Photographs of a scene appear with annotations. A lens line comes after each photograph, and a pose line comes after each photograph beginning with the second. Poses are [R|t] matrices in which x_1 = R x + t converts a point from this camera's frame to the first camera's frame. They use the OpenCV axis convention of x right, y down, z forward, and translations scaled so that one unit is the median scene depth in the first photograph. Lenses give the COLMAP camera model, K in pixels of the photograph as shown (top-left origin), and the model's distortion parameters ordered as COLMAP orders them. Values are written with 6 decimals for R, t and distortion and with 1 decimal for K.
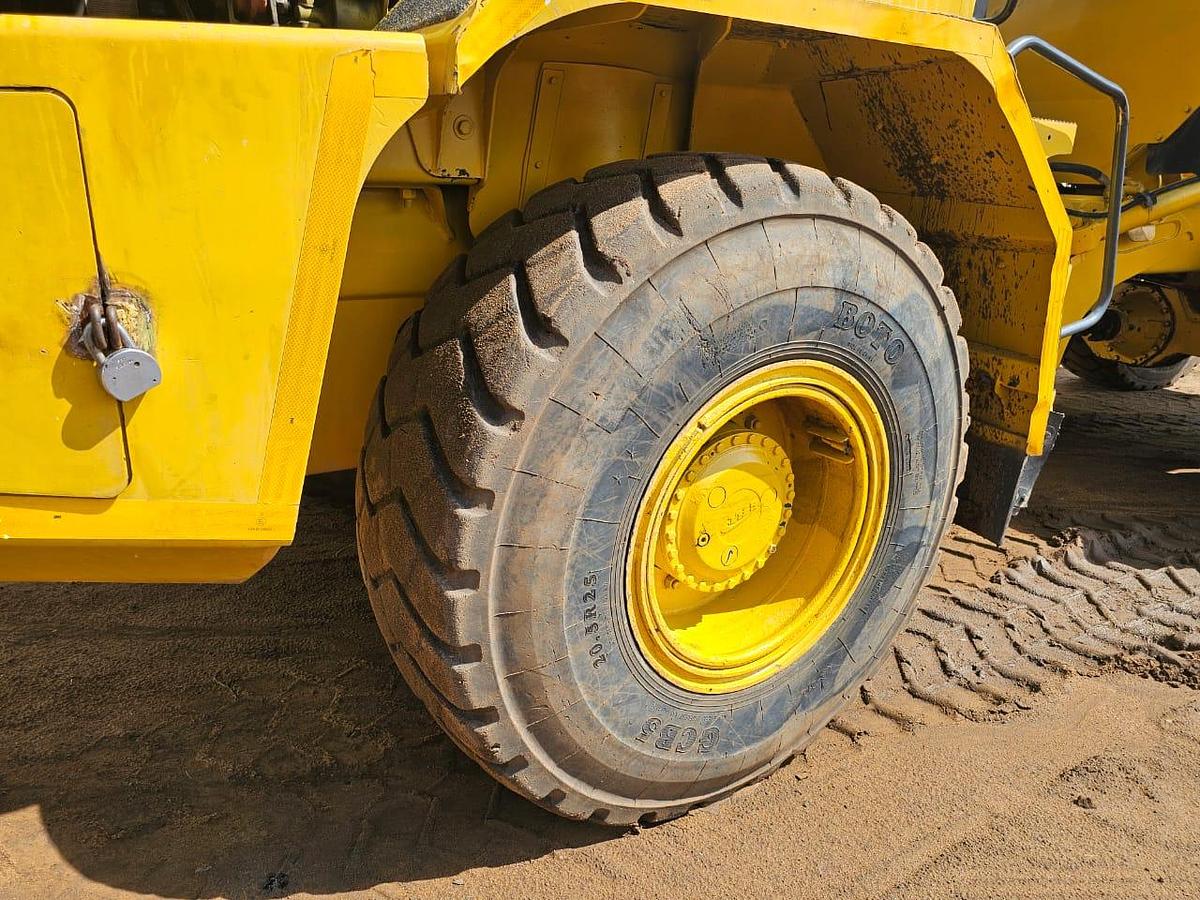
lens RADIAL K [[869.7, 0, 619.7], [0, 869.7, 457.1], [0, 0, 1]] dist [0.085509, -0.078142]
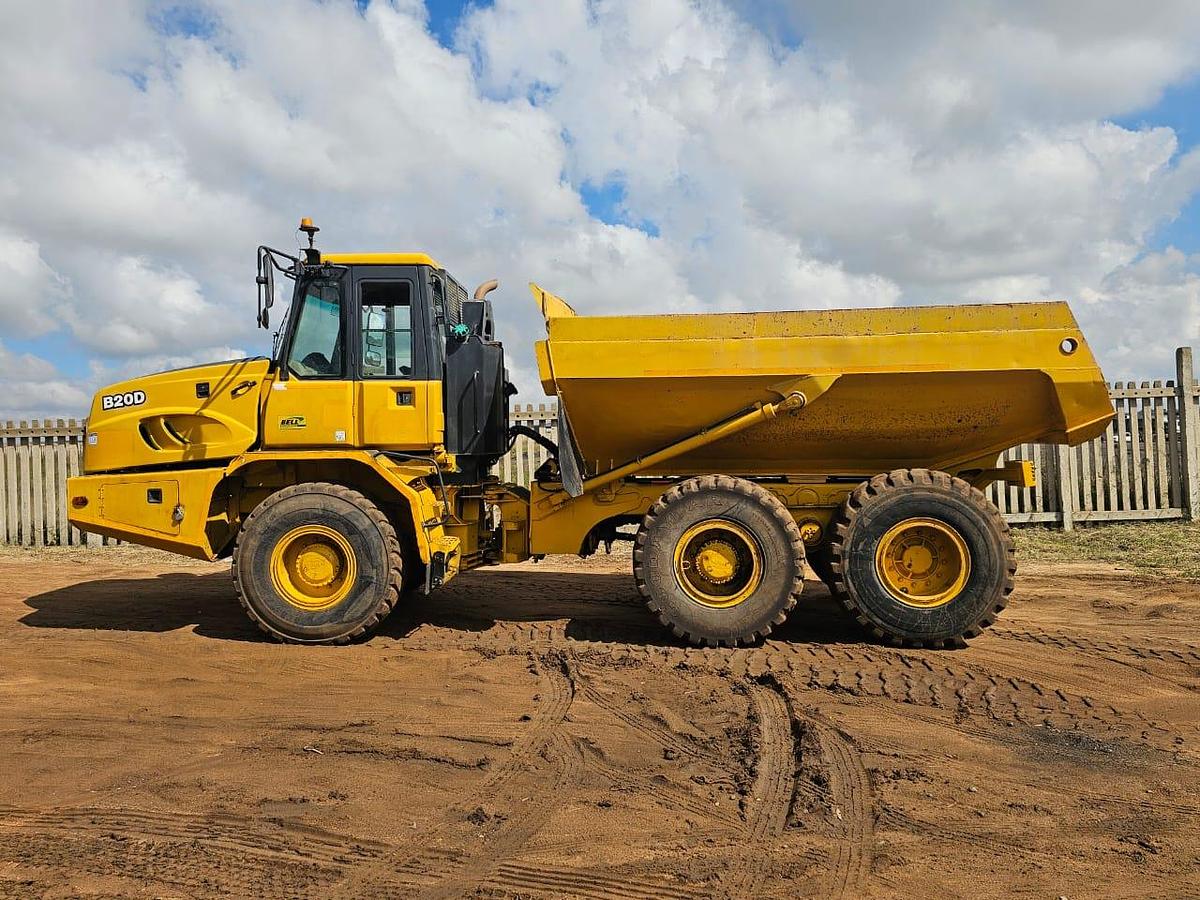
lens RADIAL K [[807.7, 0, 602.8], [0, 807.7, 442.4], [0, 0, 1]] dist [0.069395, -0.055775]
pose [[0.827288, -0.041507, -0.560243, 4.069493], [-0.138120, 0.951628, -0.274459, 0.459167], [0.544535, 0.304437, 0.781537, -1.685142]]
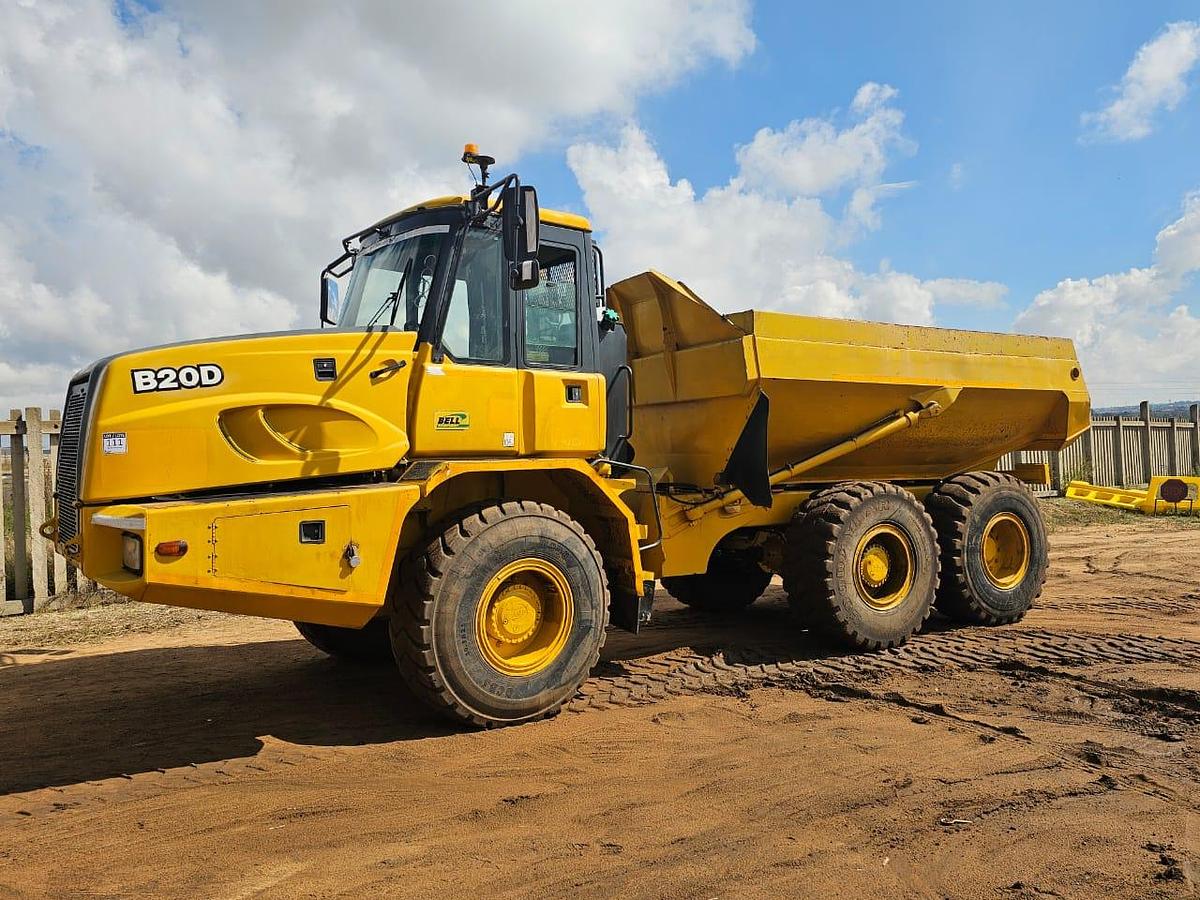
lens RADIAL K [[843.2, 0, 603.4], [0, 843.2, 437.3], [0, 0, 1]] dist [0.072870, -0.067530]
pose [[0.997397, -0.048996, 0.052901, 0.366946], [0.063732, 0.942189, -0.328965, 0.567810], [-0.033724, 0.331481, 0.942859, -2.336817]]
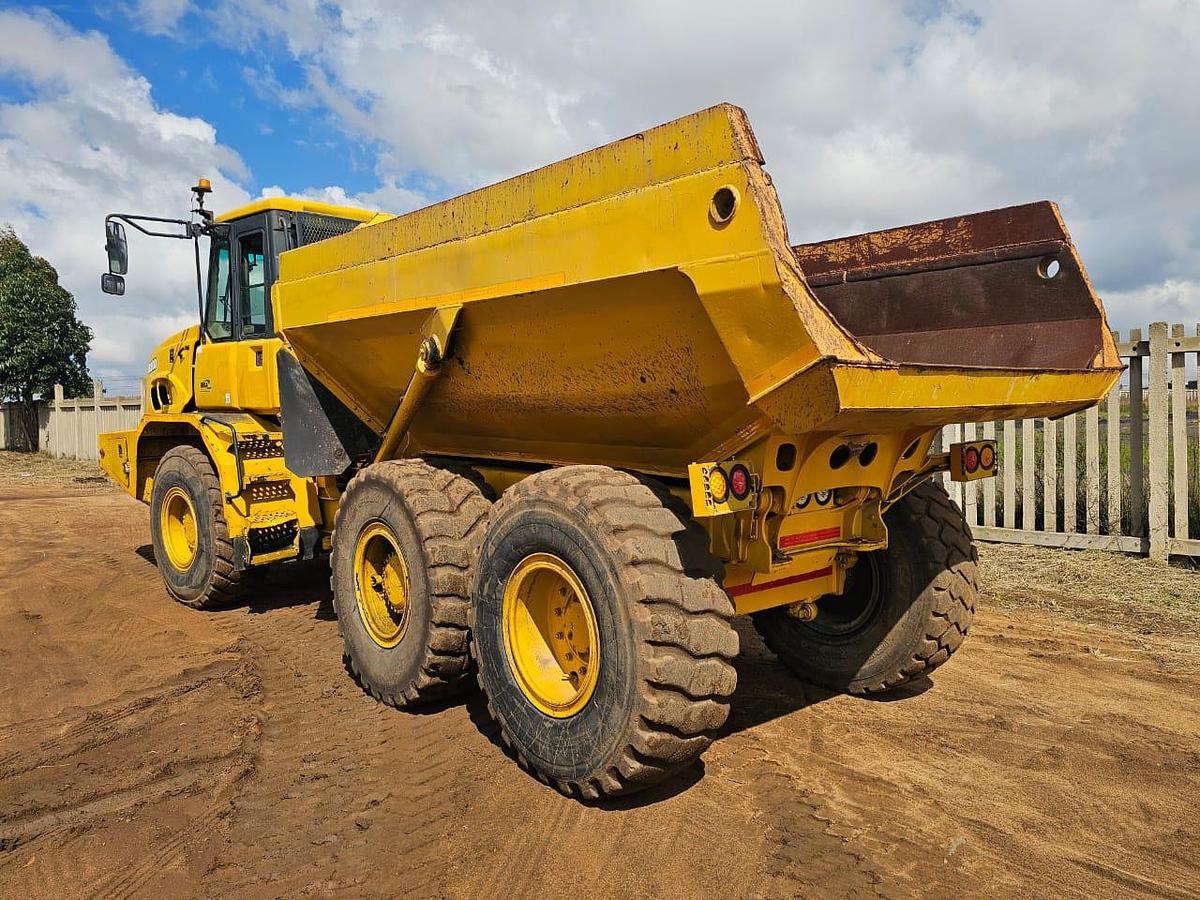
lens RADIAL K [[867.1, 0, 600.0], [0, 867.1, 441.0], [0, 0, 1]] dist [0.051287, -0.002595]
pose [[0.230189, 0.008049, -0.973113, 5.512286], [-0.295526, 0.953319, -0.062021, -0.758002], [0.927188, 0.301857, 0.221822, 2.122181]]
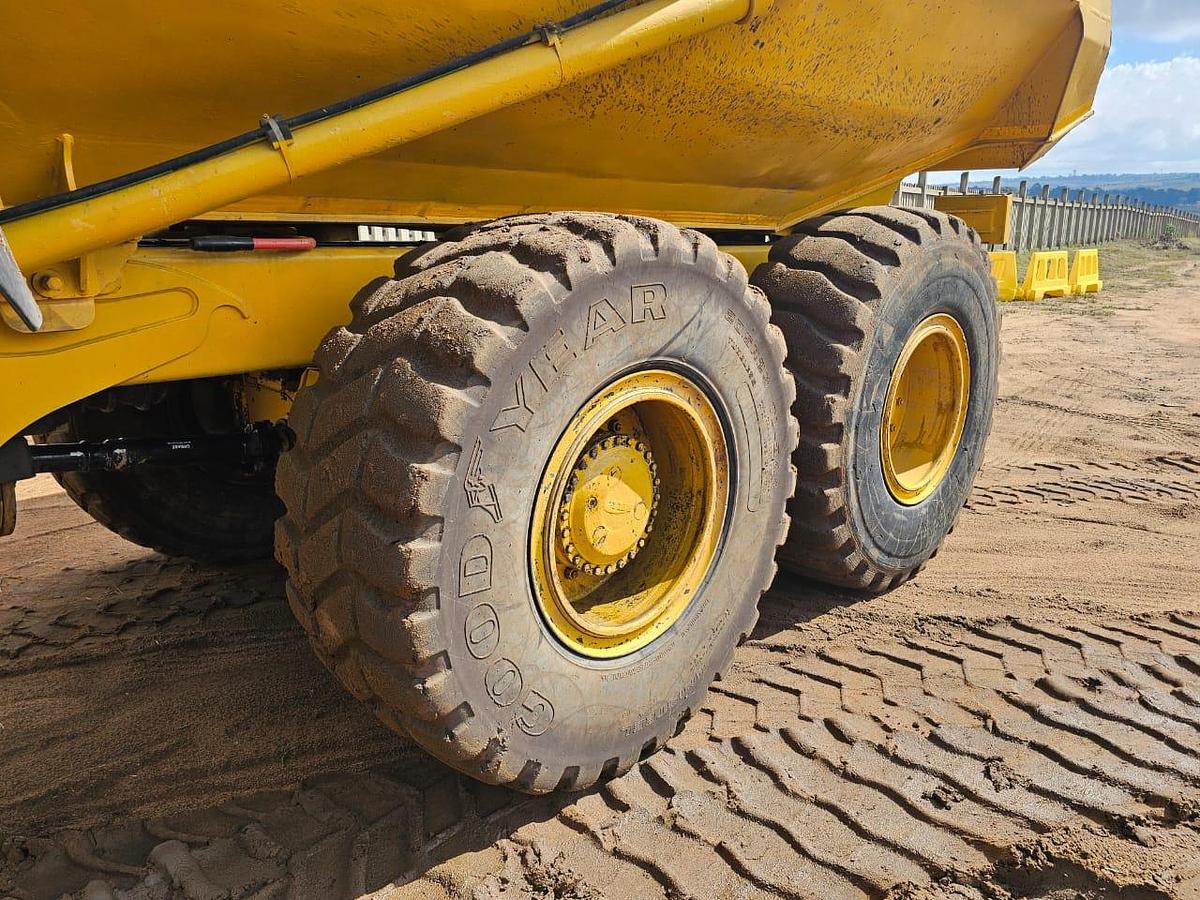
lens RADIAL K [[867.1, 0, 600.0], [0, 867.1, 441.0], [0, 0, 1]] dist [0.051287, -0.002595]
pose [[0.947685, -0.100850, 0.302856, 1.646413], [0.121144, 0.991428, -0.048936, -0.257551], [-0.295324, 0.083065, 0.951779, 0.932597]]
